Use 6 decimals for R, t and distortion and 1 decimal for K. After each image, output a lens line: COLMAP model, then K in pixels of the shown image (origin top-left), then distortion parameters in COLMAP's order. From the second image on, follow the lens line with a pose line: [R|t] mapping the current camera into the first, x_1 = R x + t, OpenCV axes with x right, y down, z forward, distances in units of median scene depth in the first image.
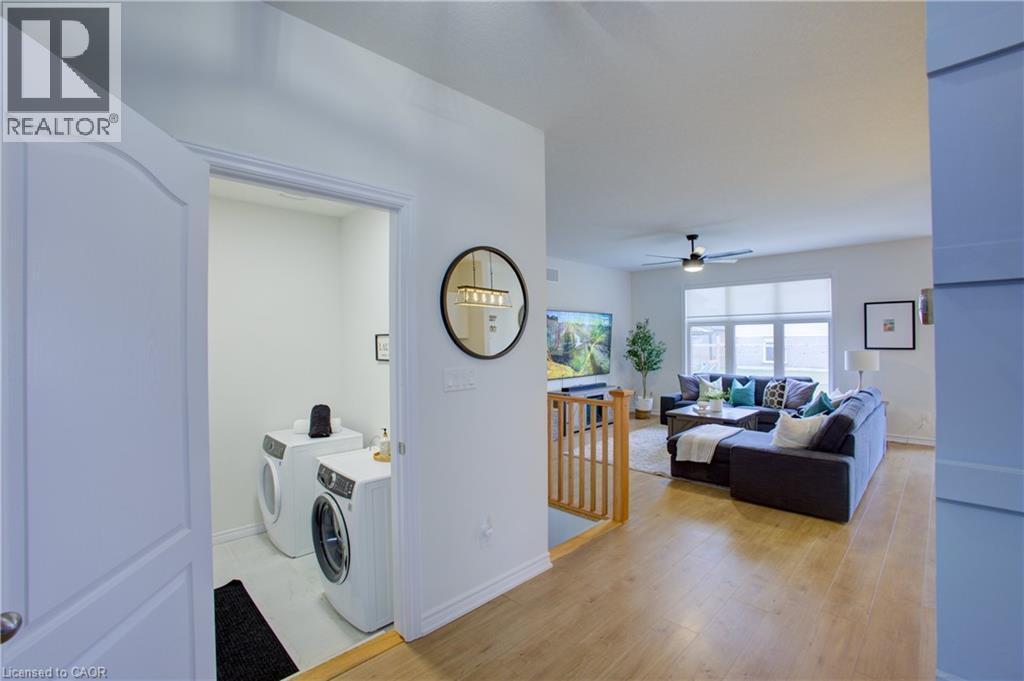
lens RADIAL K [[444.1, 0, 519.4], [0, 444.1, 341.1], [0, 0, 1]] dist [-0.069523, 0.030018]
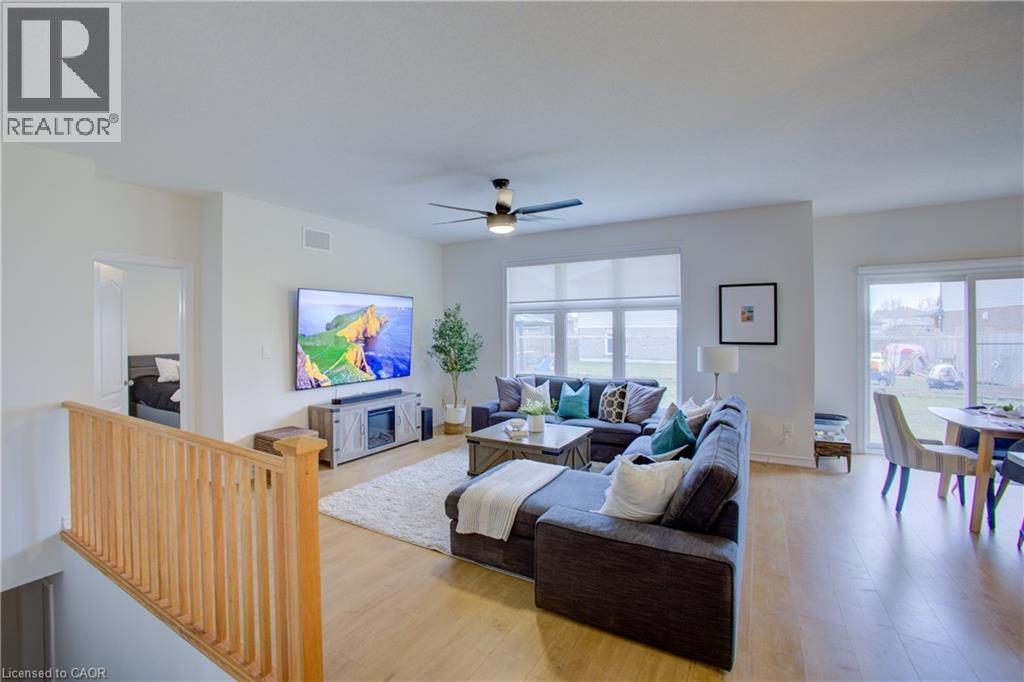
lens RADIAL K [[463.1, 0, 454.5], [0, 463.1, 332.6], [0, 0, 1]] dist [-0.053884, 0.000228]
pose [[0.981633, 0.001742, 0.190769, 0.174920], [-0.001958, 0.999998, 0.000945, -0.002183], [-0.190767, -0.001302, 0.981635, 0.285730]]
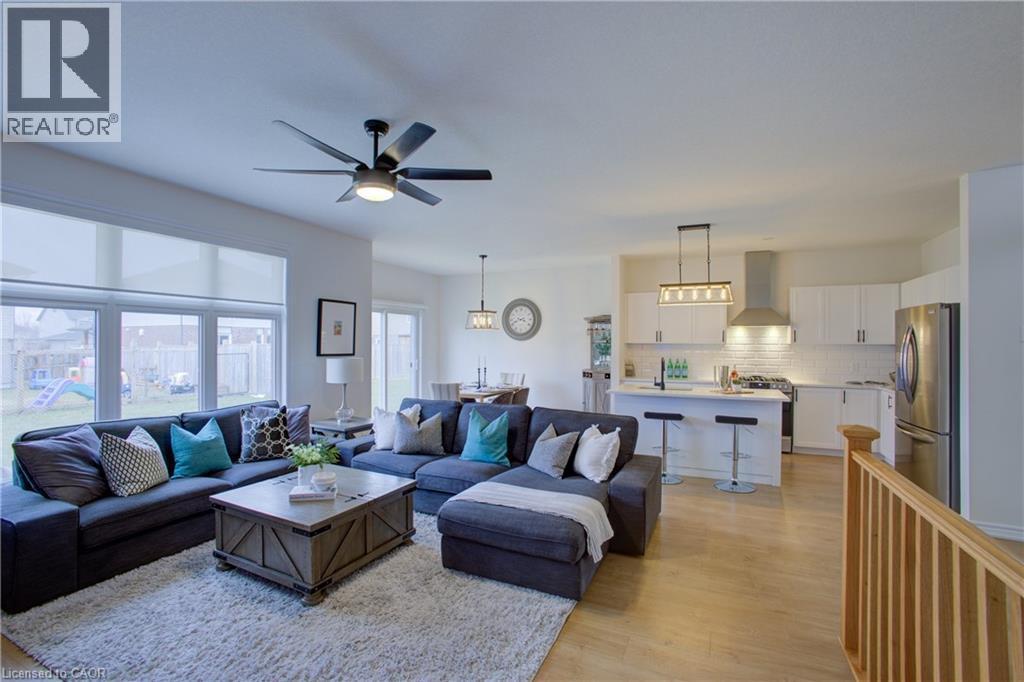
lens RADIAL K [[444.1, 0, 519.4], [0, 444.1, 341.6], [0, 0, 1]] dist [-0.069523, 0.030018]
pose [[-0.338464, 0.010175, 0.940924, -0.095384], [-0.000098, 0.999941, -0.010848, 0.000209], [-0.940979, -0.003764, -0.338443, 0.955962]]
